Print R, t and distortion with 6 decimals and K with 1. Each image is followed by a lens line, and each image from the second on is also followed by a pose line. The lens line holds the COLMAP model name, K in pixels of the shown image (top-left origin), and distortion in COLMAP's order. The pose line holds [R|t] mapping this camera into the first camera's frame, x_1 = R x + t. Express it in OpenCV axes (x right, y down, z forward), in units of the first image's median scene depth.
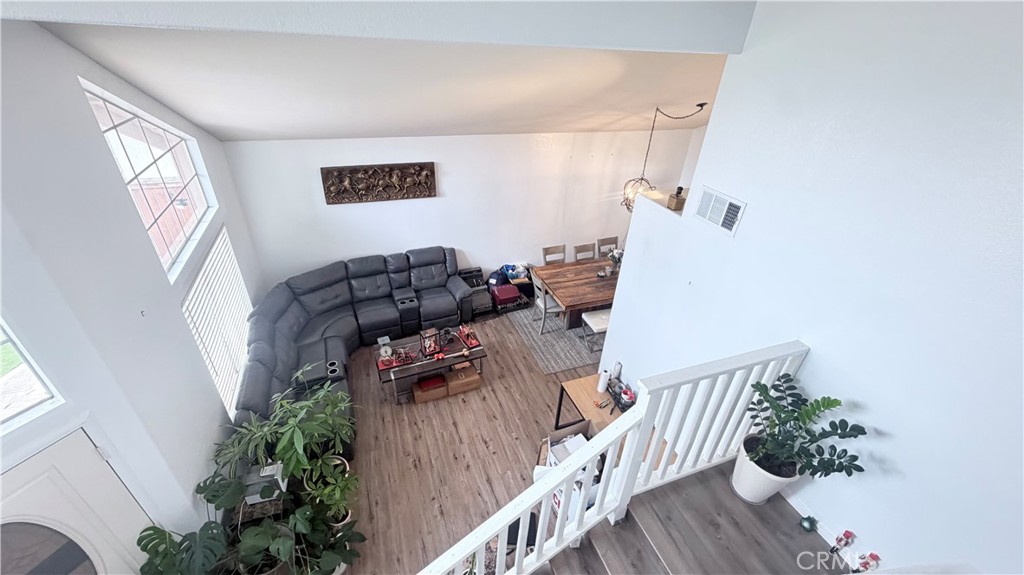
lens RADIAL K [[410.7, 0, 513.0], [0, 410.7, 286.1], [0, 0, 1]] dist [0.000102, -0.000141]
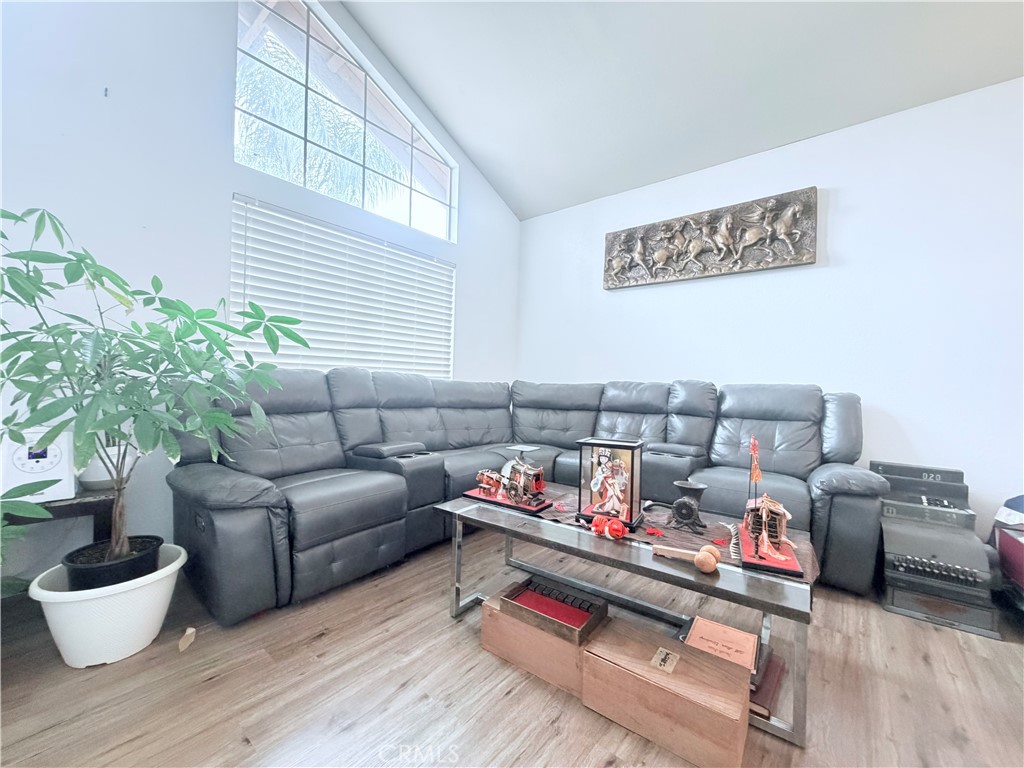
lens RADIAL K [[407.4, 0, 510.7], [0, 407.4, 385.4], [0, 0, 1]] dist [0.000129, 0.000020]
pose [[0.498632, -0.023881, -0.866485, 0.028187], [-0.451092, 0.846448, -0.282917, 0.173024], [0.740191, 0.531935, 0.411294, 0.682347]]
